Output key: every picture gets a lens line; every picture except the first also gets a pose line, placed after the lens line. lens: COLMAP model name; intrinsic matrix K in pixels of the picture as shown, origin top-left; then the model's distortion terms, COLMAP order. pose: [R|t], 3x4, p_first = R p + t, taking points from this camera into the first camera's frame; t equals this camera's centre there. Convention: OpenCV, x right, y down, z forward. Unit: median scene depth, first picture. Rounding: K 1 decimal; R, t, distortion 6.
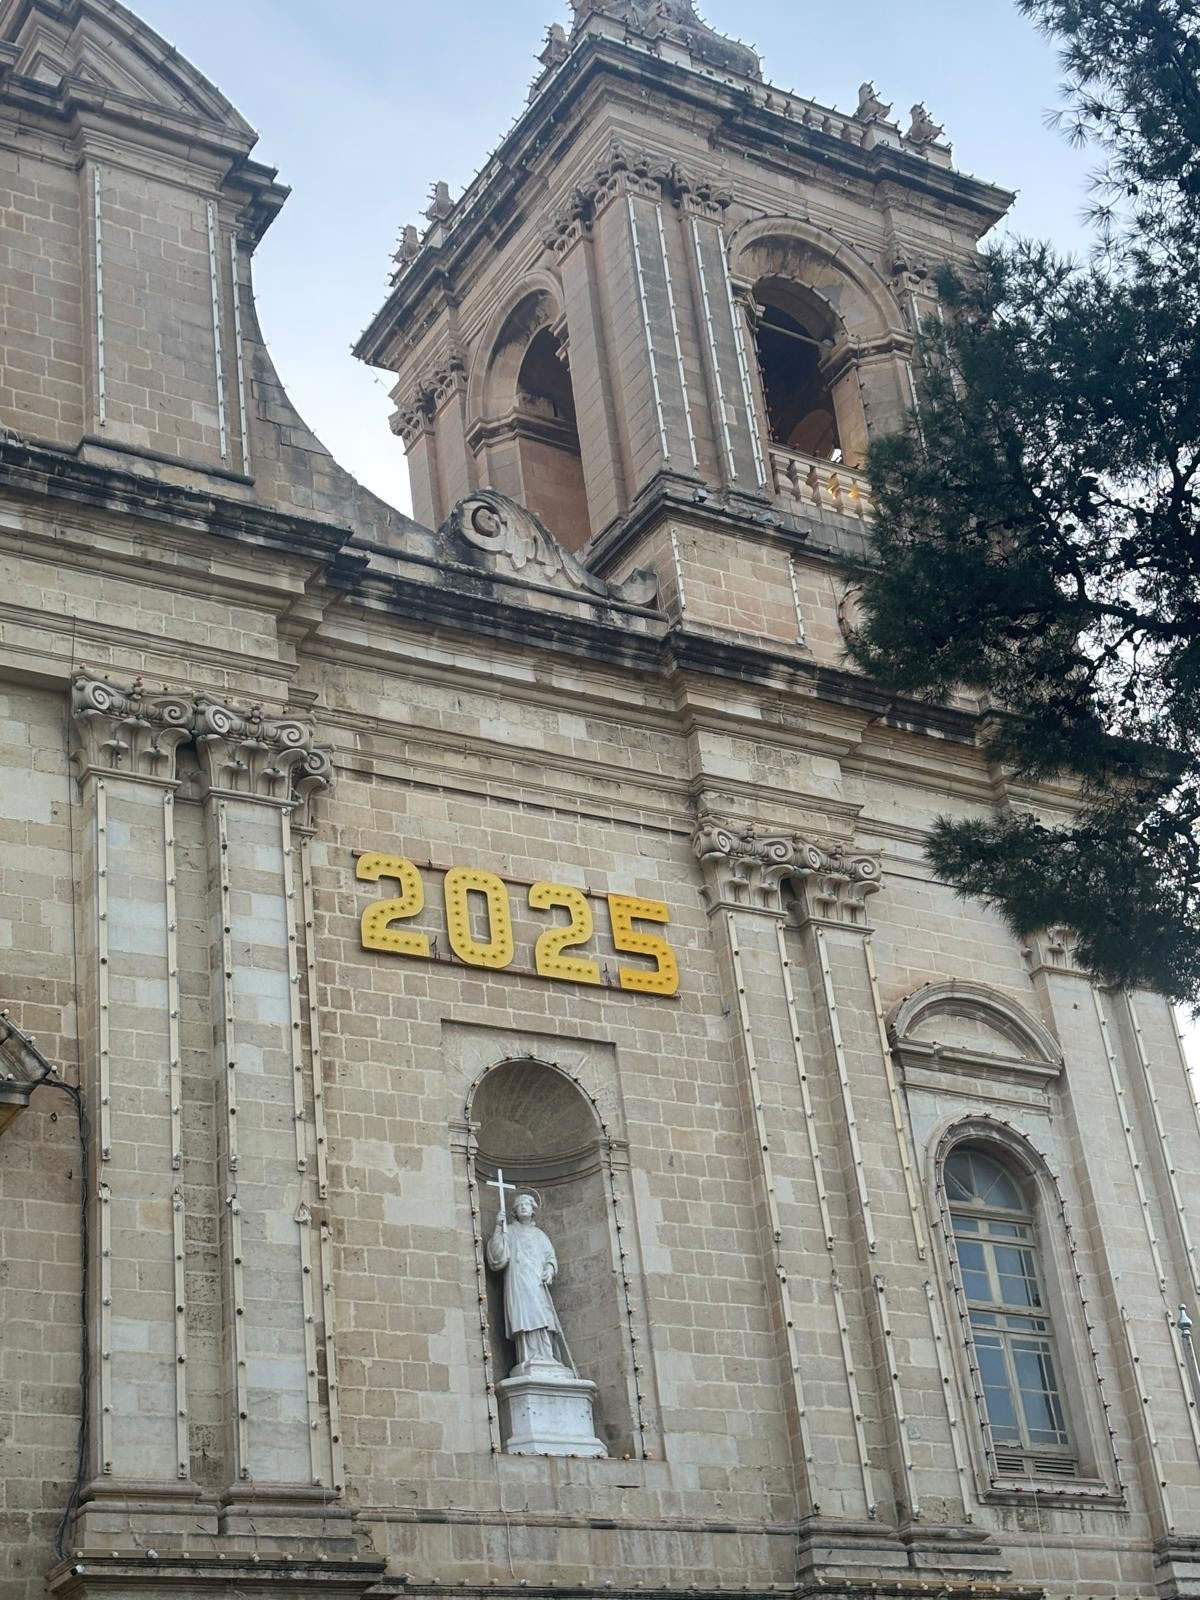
lens RADIAL K [[2591.9, 0, 600.0], [0, 2591.9, 800.0], [0, 0, 1]] dist [0.250538, -1.043026]
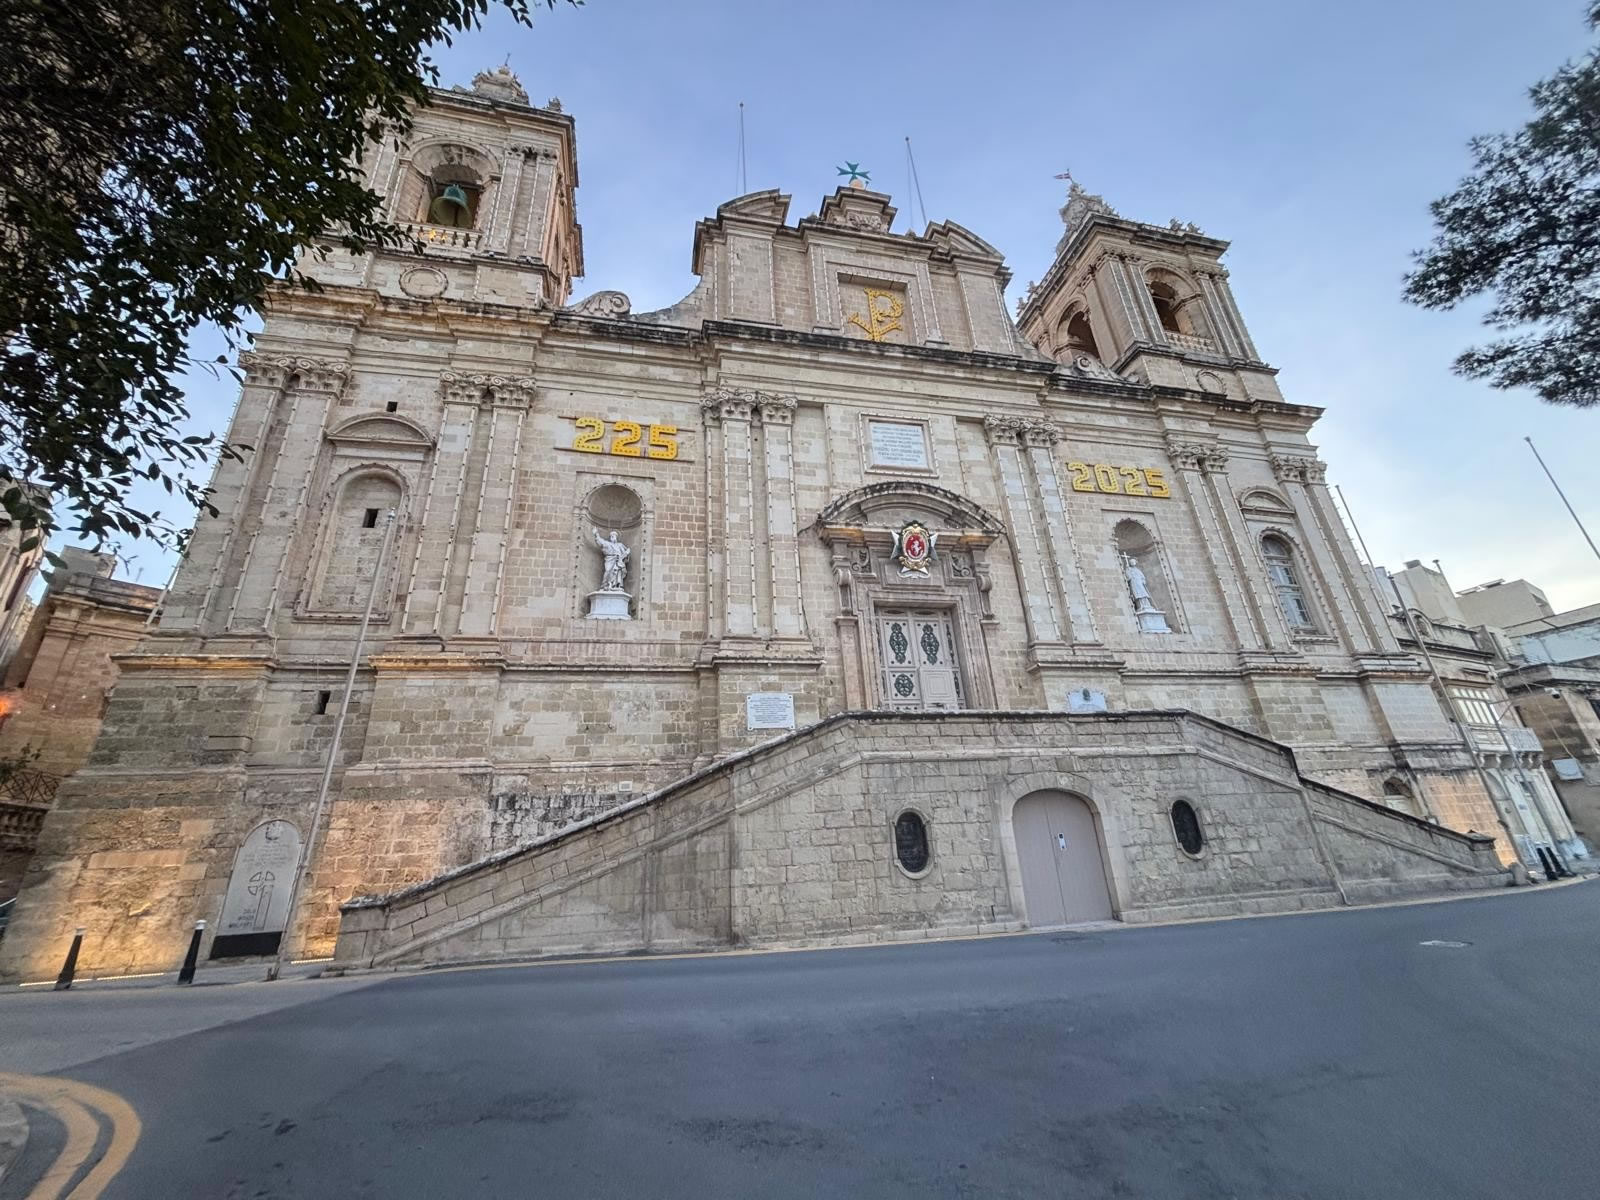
lens RADIAL K [[641.2, 0, 800.0], [0, 641.2, 600.0], [0, 0, 1]] dist [0.003043, -0.000089]
pose [[0.945927, -0.068794, -0.317001, -0.162056], [0.112905, 0.985971, 0.122936, 0.051924], [0.304097, -0.152080, 0.940424, 0.094795]]
